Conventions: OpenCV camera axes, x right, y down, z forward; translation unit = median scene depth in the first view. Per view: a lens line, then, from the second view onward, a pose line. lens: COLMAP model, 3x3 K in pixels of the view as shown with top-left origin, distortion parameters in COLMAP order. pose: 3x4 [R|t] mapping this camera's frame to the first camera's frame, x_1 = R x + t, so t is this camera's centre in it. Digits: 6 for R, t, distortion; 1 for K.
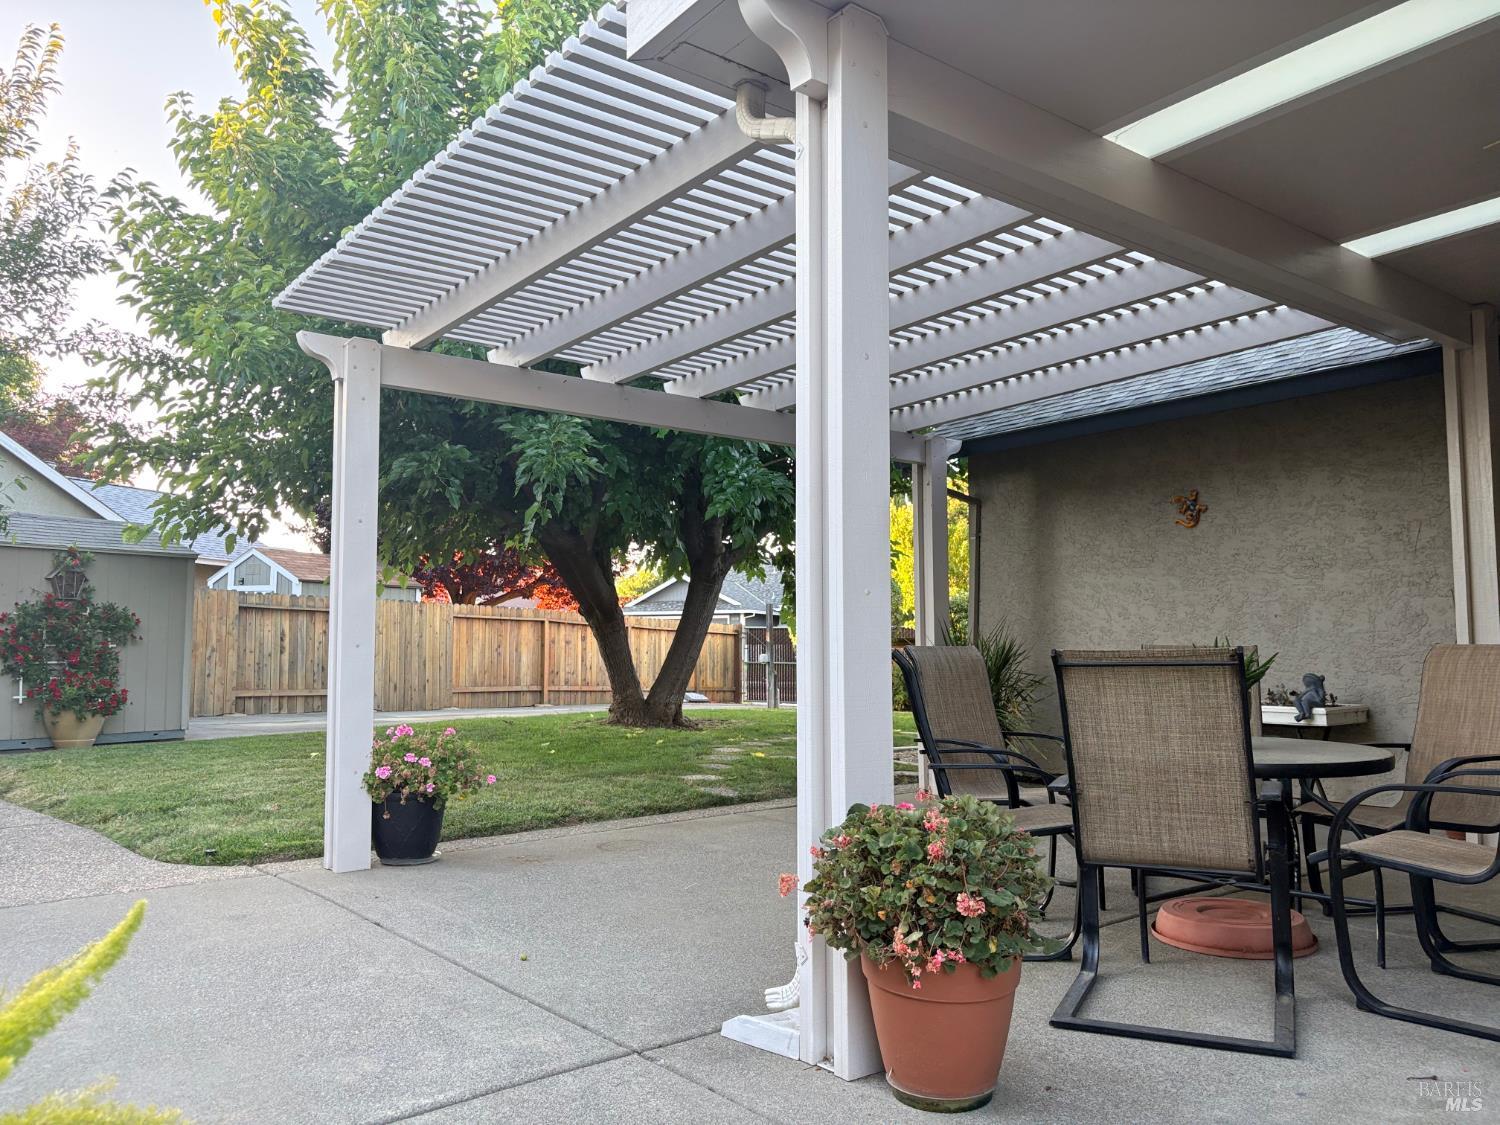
lens RADIAL K [[1128.9, 0, 756.4], [0, 1128.9, 572.0], [0, 0, 1]] dist [0.060682, -0.064123]
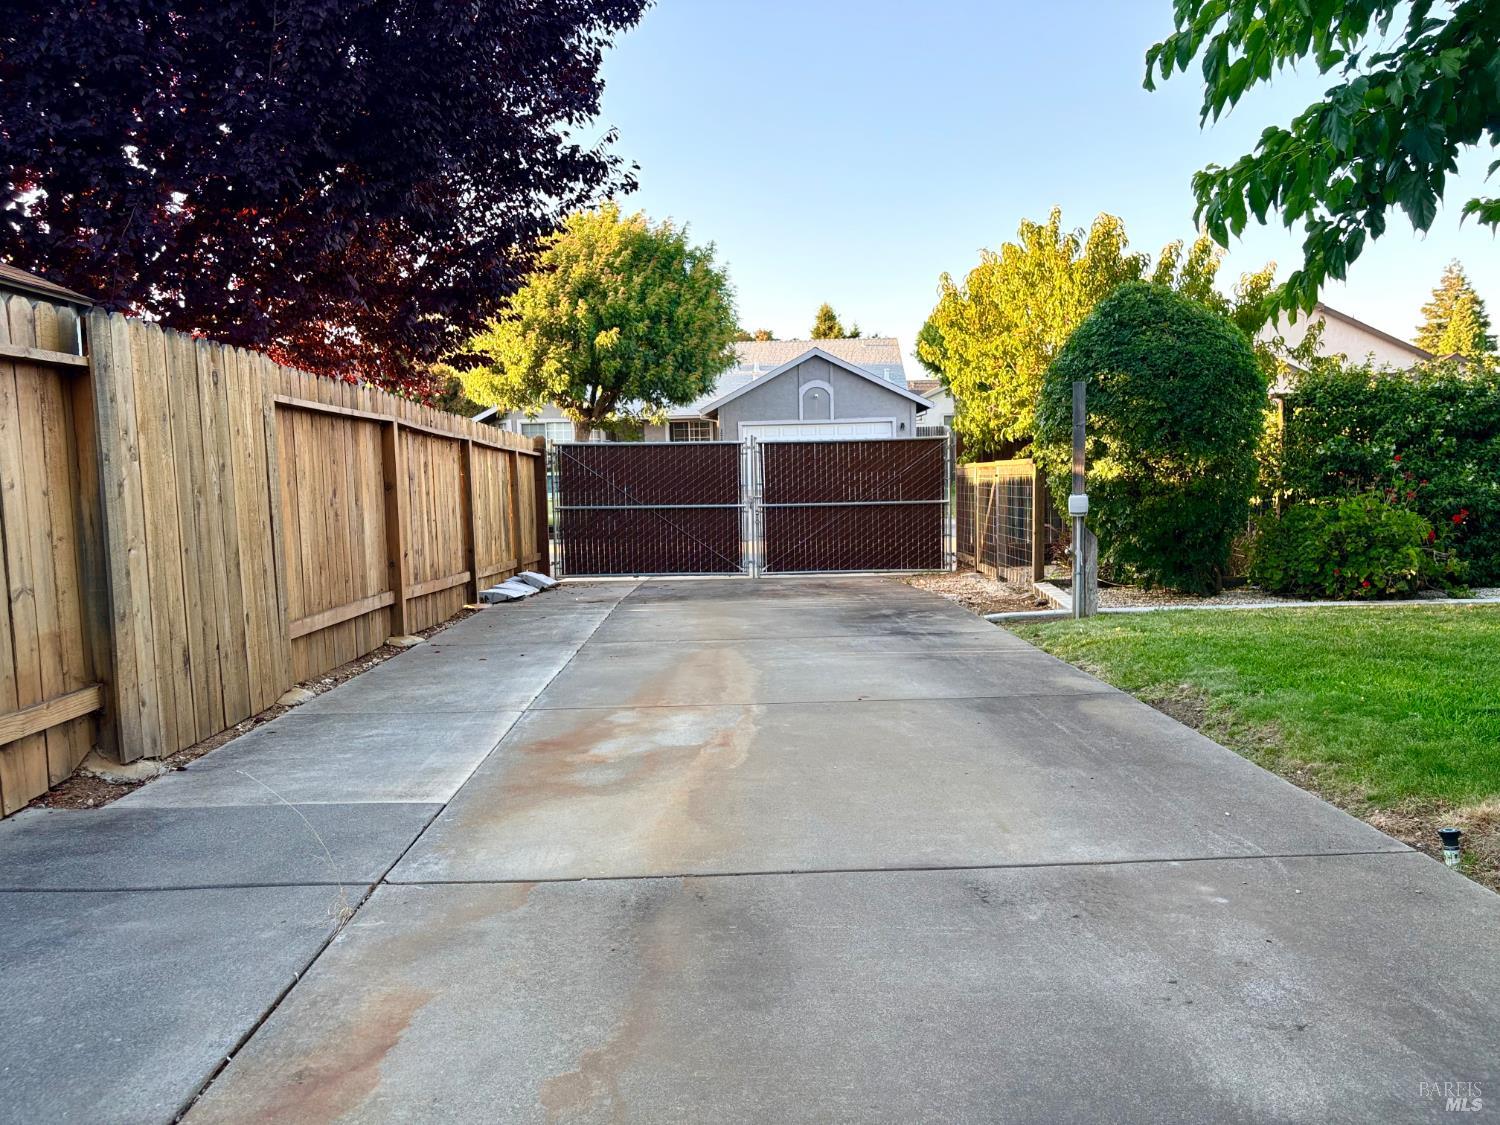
lens RADIAL K [[1130.0, 0, 761.5], [0, 1130.0, 566.6], [0, 0, 1]] dist [0.057335, -0.057798]
pose [[0.797949, -0.064974, 0.599212, -0.370455], [-0.029280, 0.988820, 0.146210, 0.036660], [-0.602013, -0.134213, 0.787126, 0.712209]]
